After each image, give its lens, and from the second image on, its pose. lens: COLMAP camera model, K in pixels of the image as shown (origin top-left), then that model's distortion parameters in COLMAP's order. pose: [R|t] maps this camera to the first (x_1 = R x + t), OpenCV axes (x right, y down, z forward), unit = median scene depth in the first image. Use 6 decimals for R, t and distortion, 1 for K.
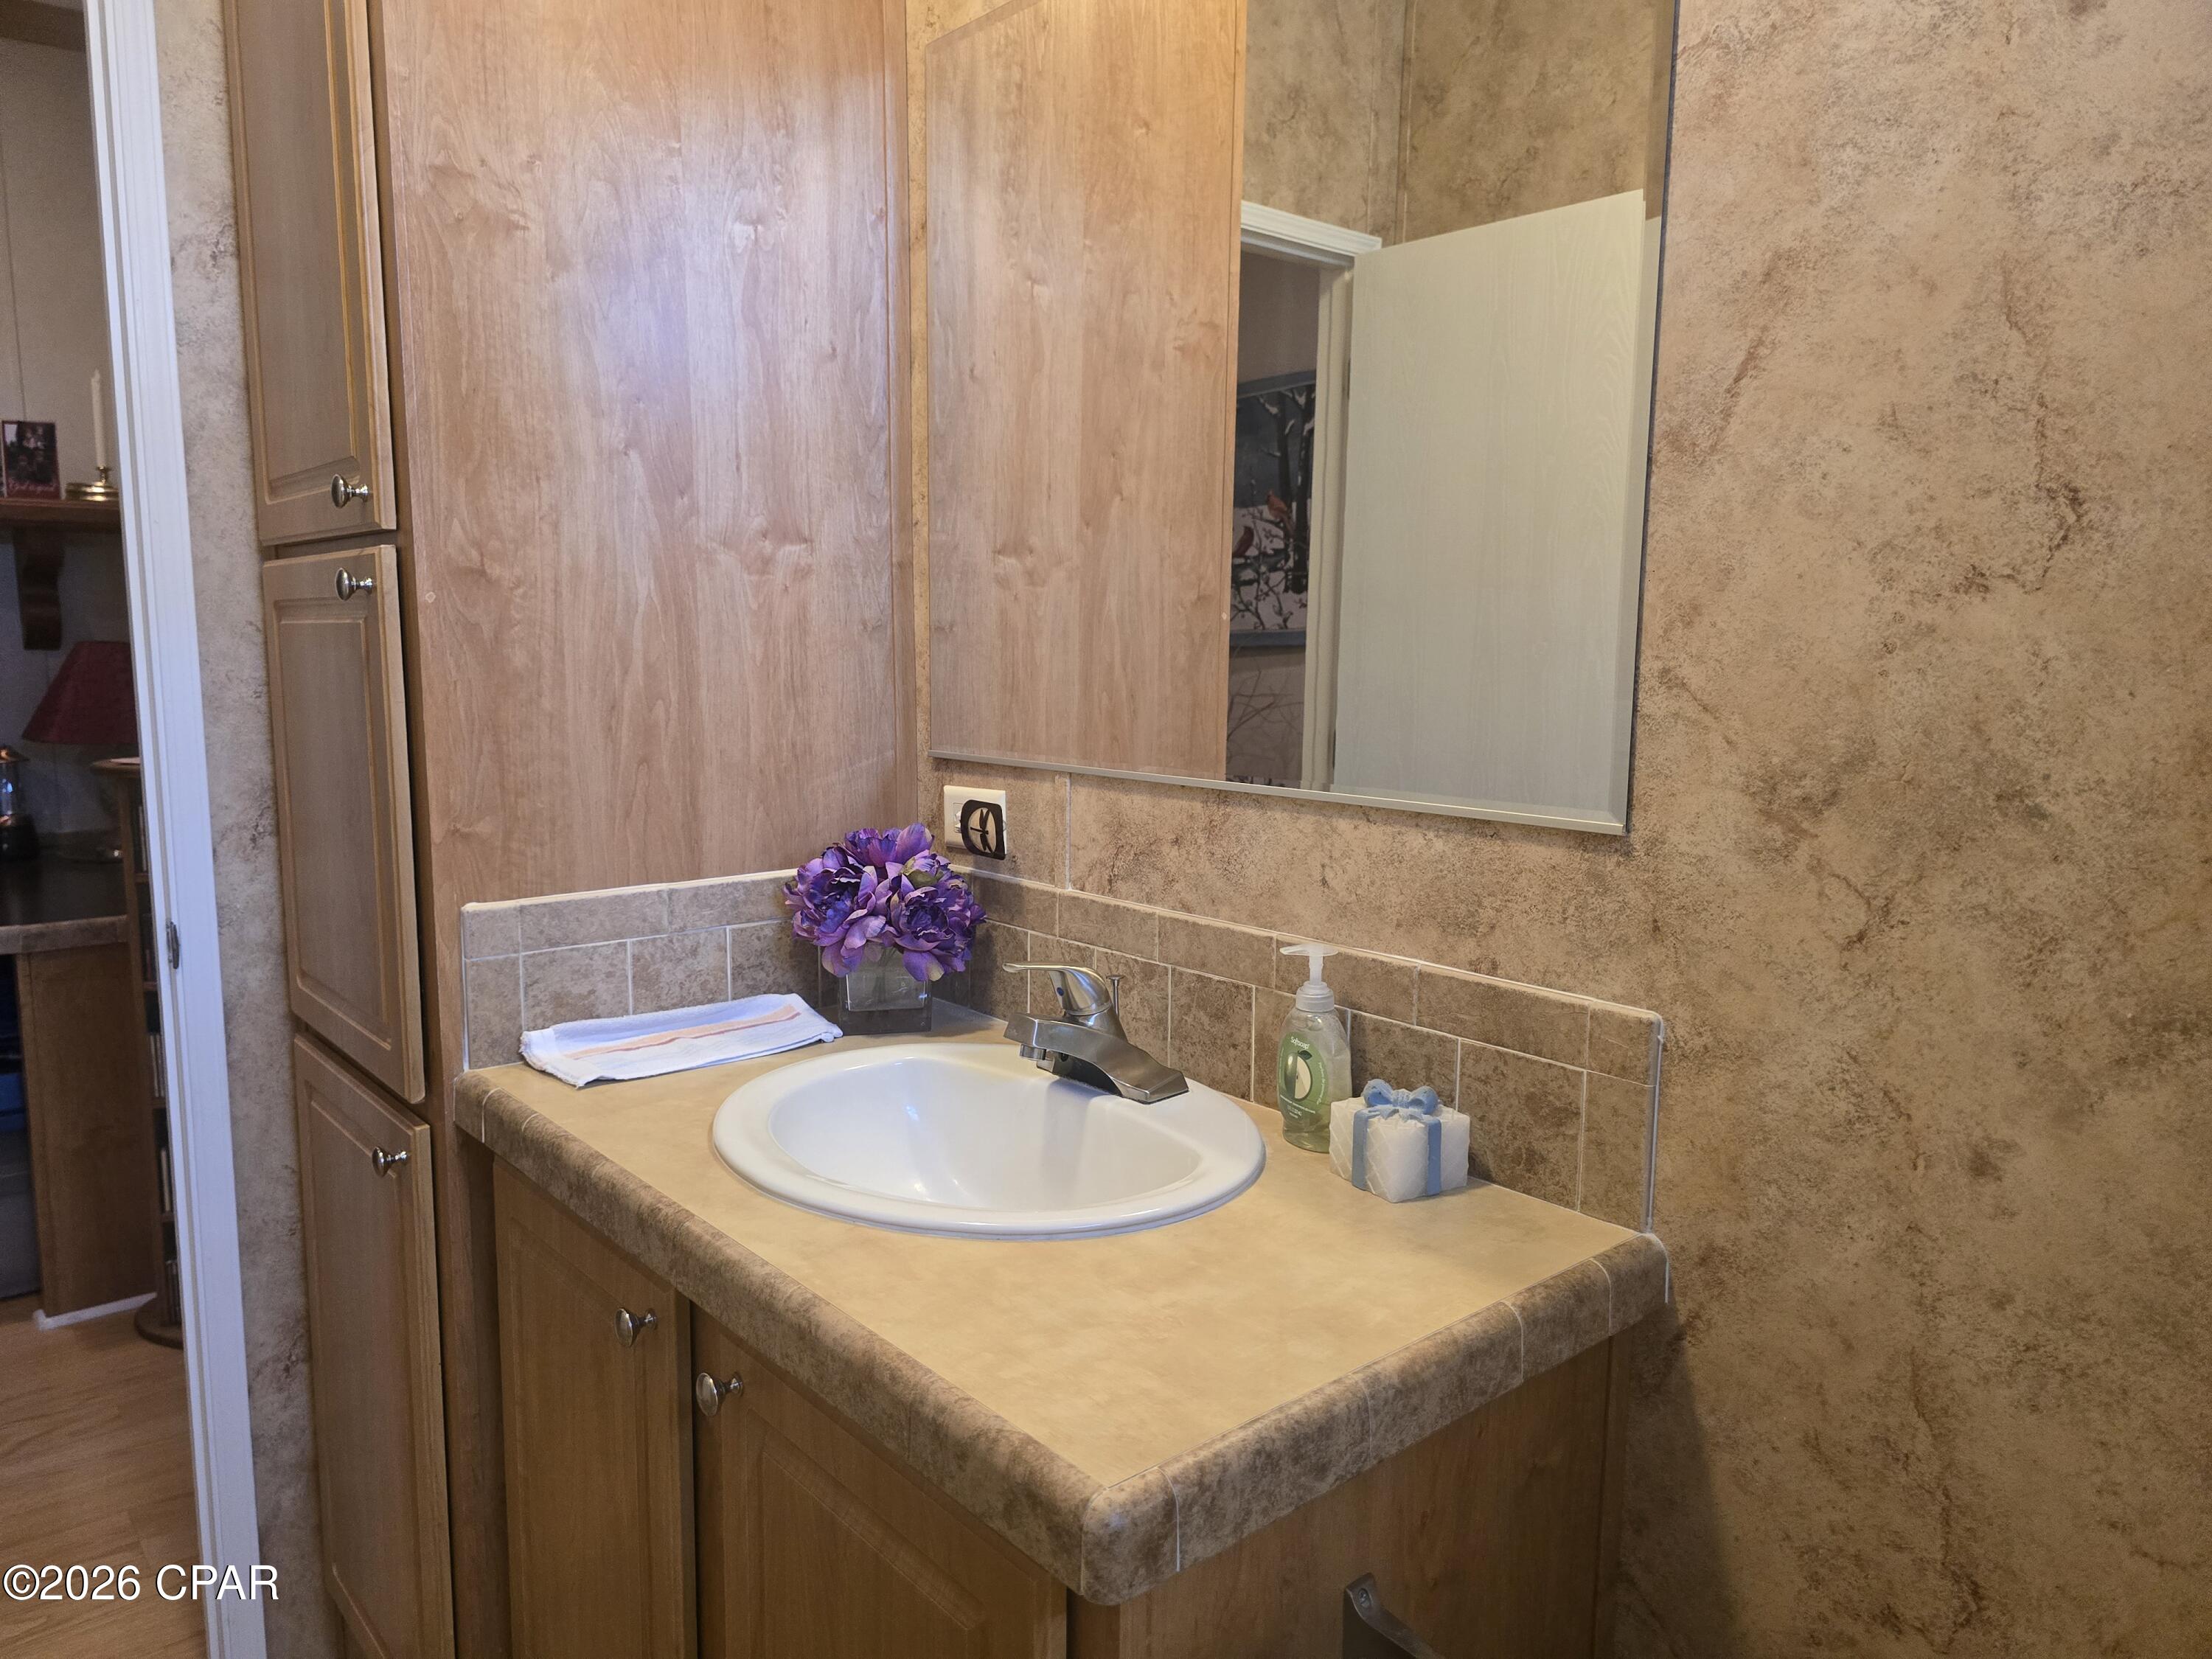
lens RADIAL K [[1492.8, 0, 1096.1], [0, 1492.8, 839.6], [0, 0, 1]] dist [0.063686, -0.058862]
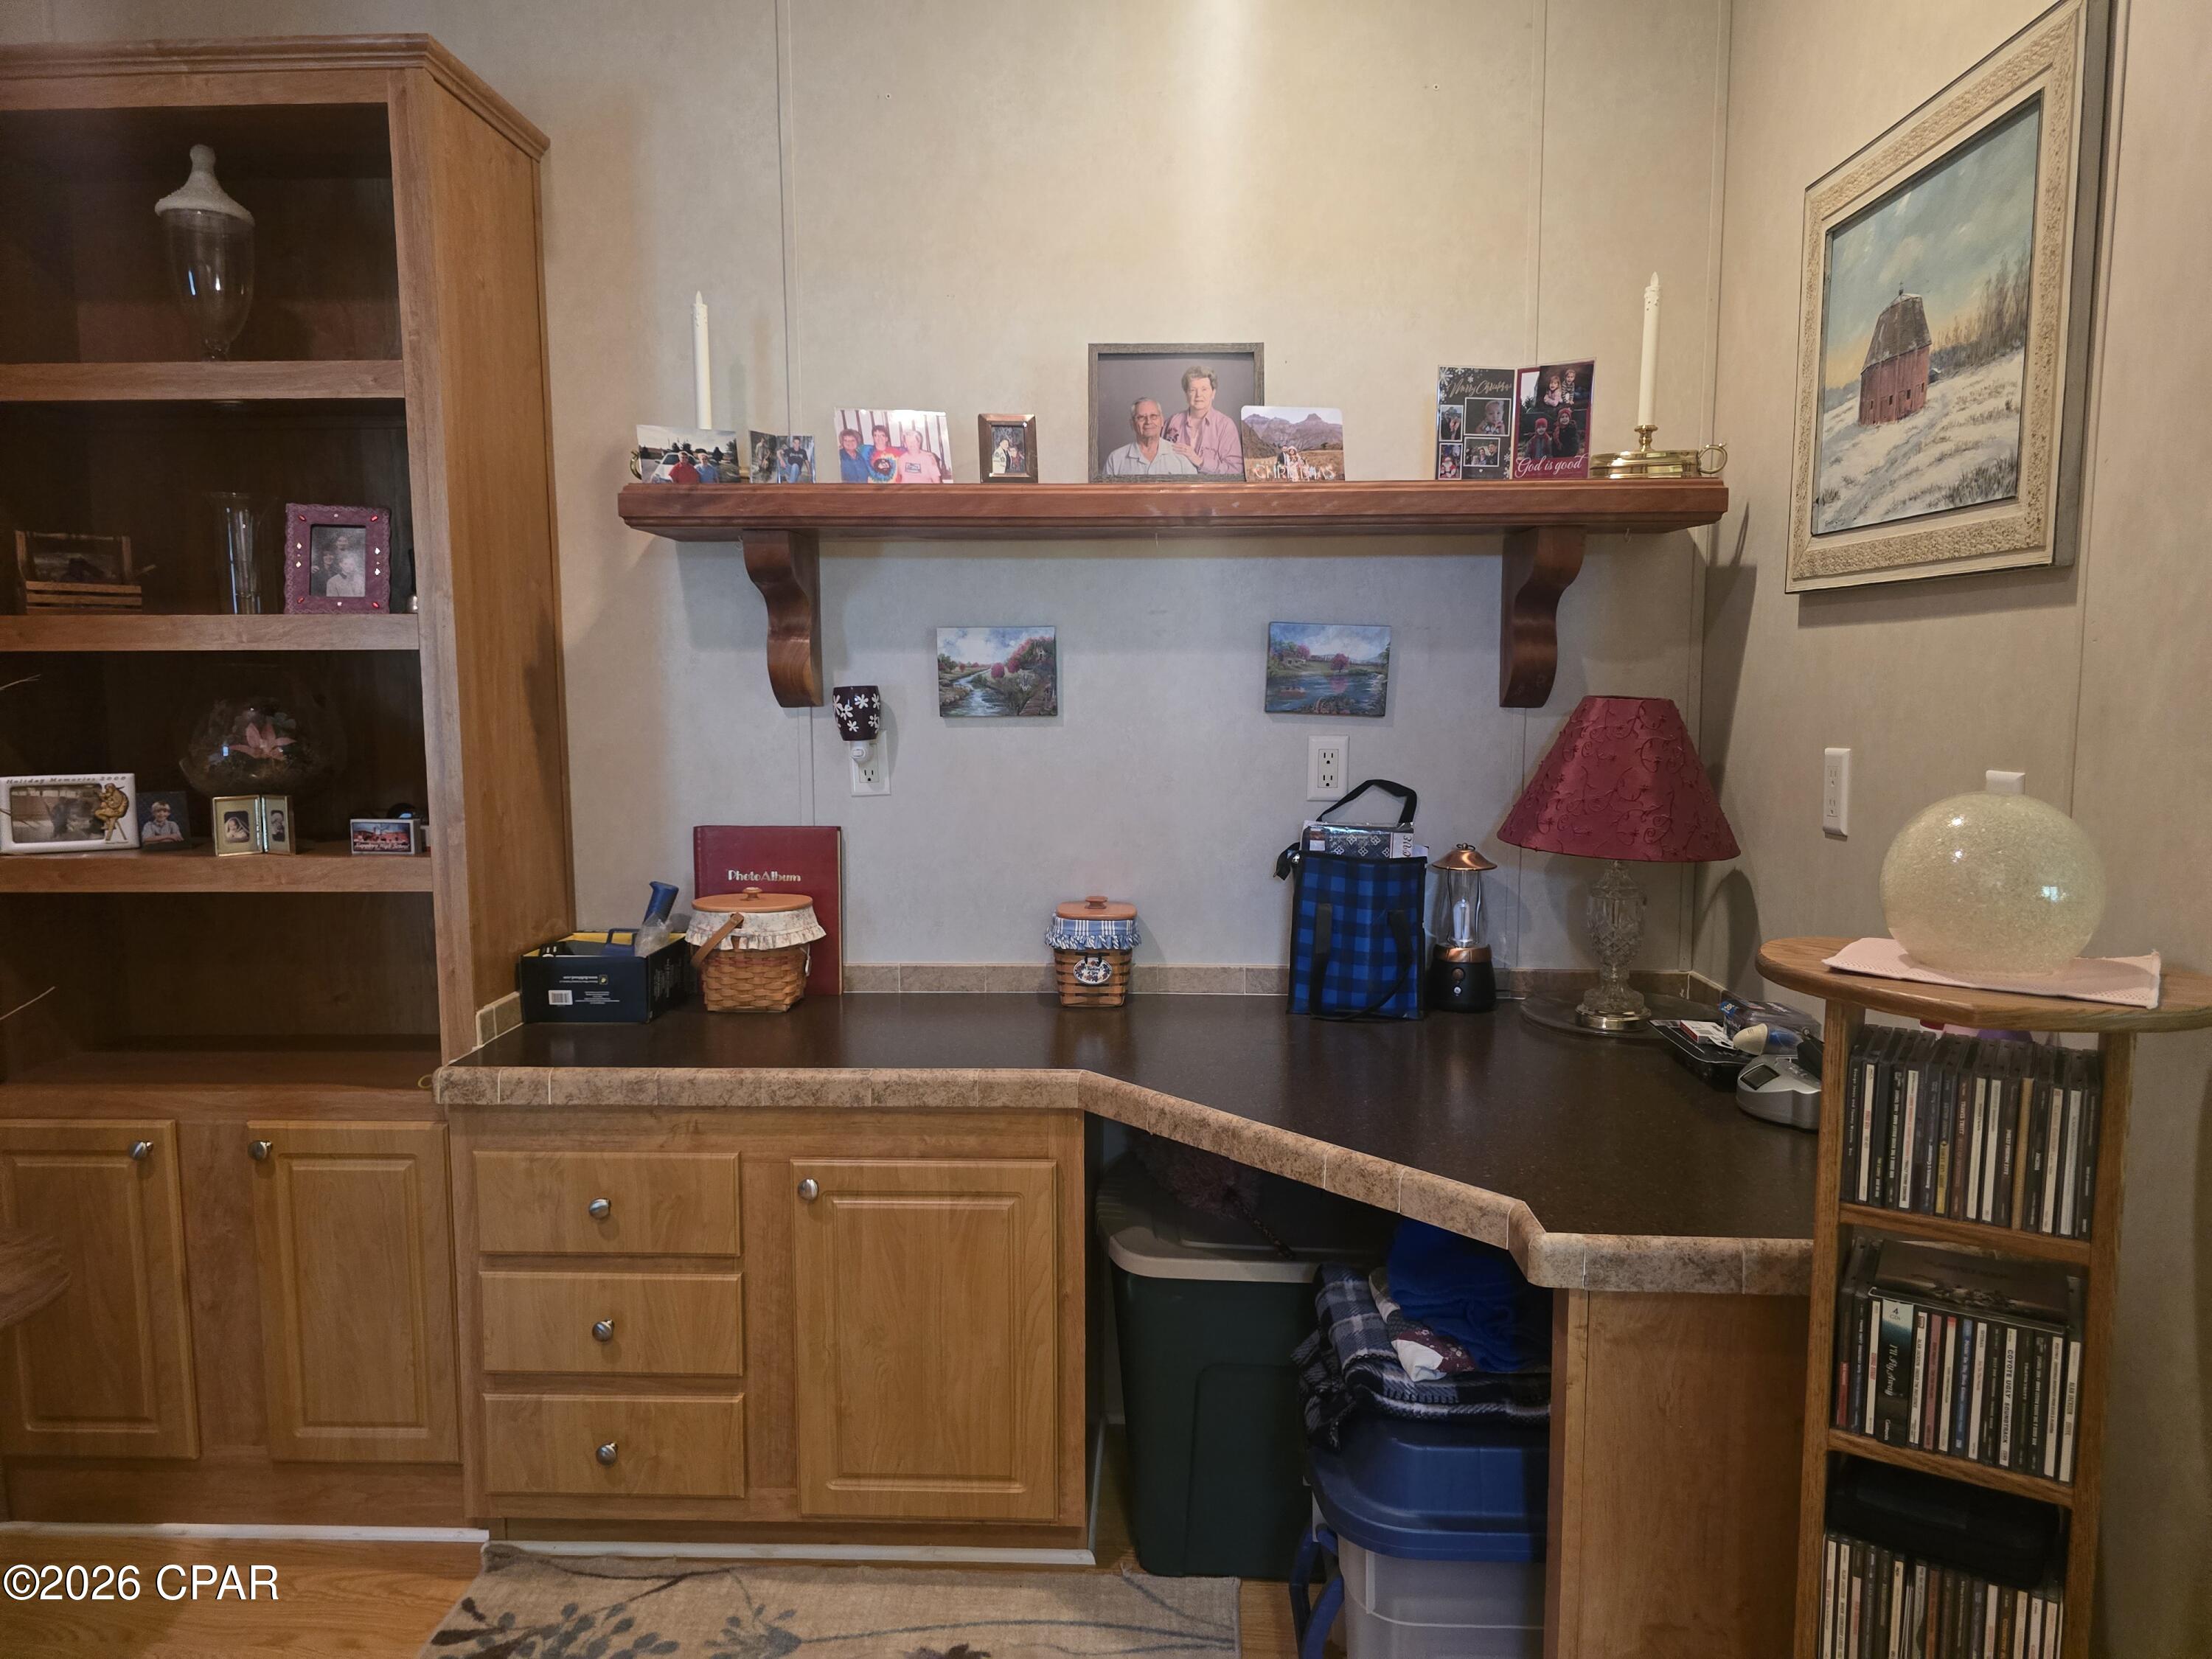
lens RADIAL K [[1492.8, 0, 1103.5], [0, 1492.8, 835.0], [0, 0, 1]] dist [0.063686, -0.058862]
pose [[0.729869, 0.064602, -0.680528, -0.384650], [-0.086047, 0.996288, 0.002291, -0.055043], [0.678150, 0.056885, 0.732718, 0.394103]]
